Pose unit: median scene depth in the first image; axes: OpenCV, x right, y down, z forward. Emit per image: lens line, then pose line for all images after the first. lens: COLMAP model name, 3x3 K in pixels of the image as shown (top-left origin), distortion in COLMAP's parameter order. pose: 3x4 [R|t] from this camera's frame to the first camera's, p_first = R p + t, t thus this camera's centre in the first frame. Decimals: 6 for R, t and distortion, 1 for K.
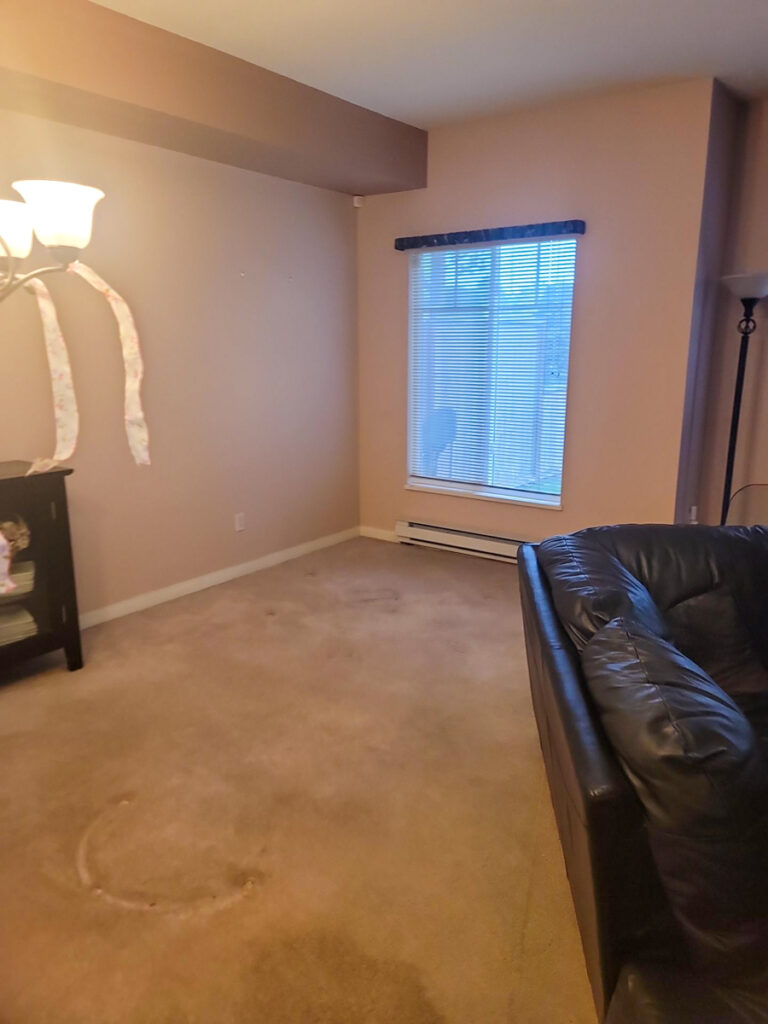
lens RADIAL K [[736.6, 0, 384.0], [0, 736.6, 512.0], [0, 0, 1]] dist [0.102480, -0.087105]
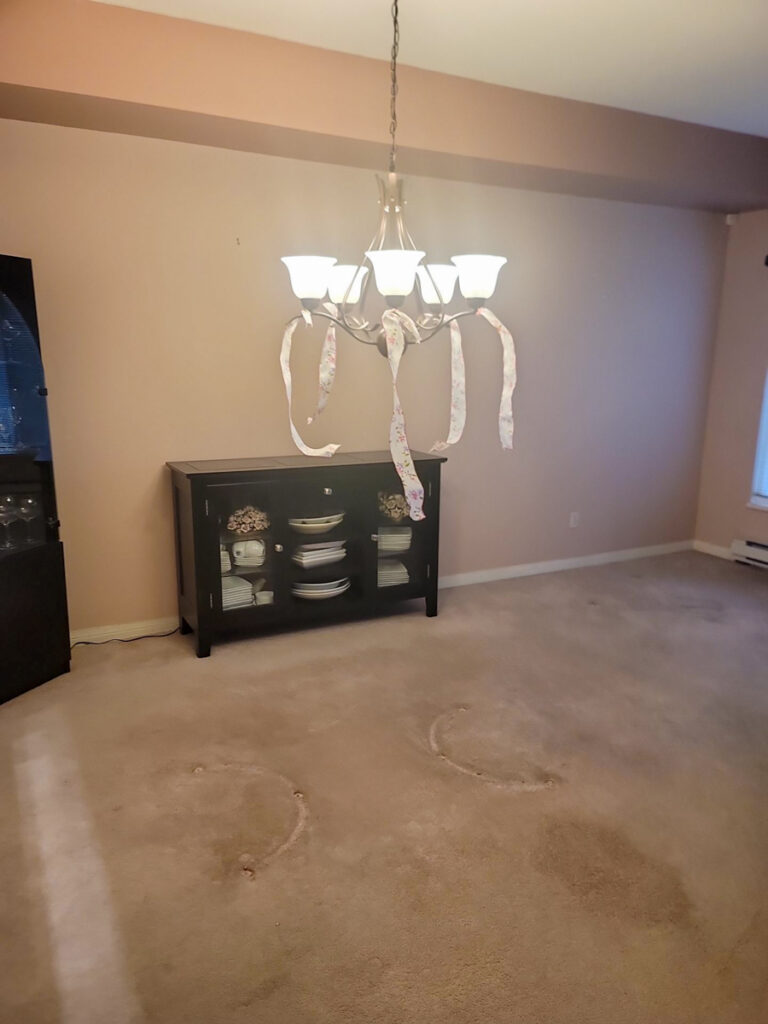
lens RADIAL K [[766.3, 0, 409.6], [0, 766.3, 524.1], [0, 0, 1]] dist [0.103877, -0.073312]
pose [[0.911766, 0.107961, -0.396266, 0.081297], [-0.110699, 0.993725, 0.016028, 0.061874], [0.395509, 0.029253, 0.917996, -0.332779]]
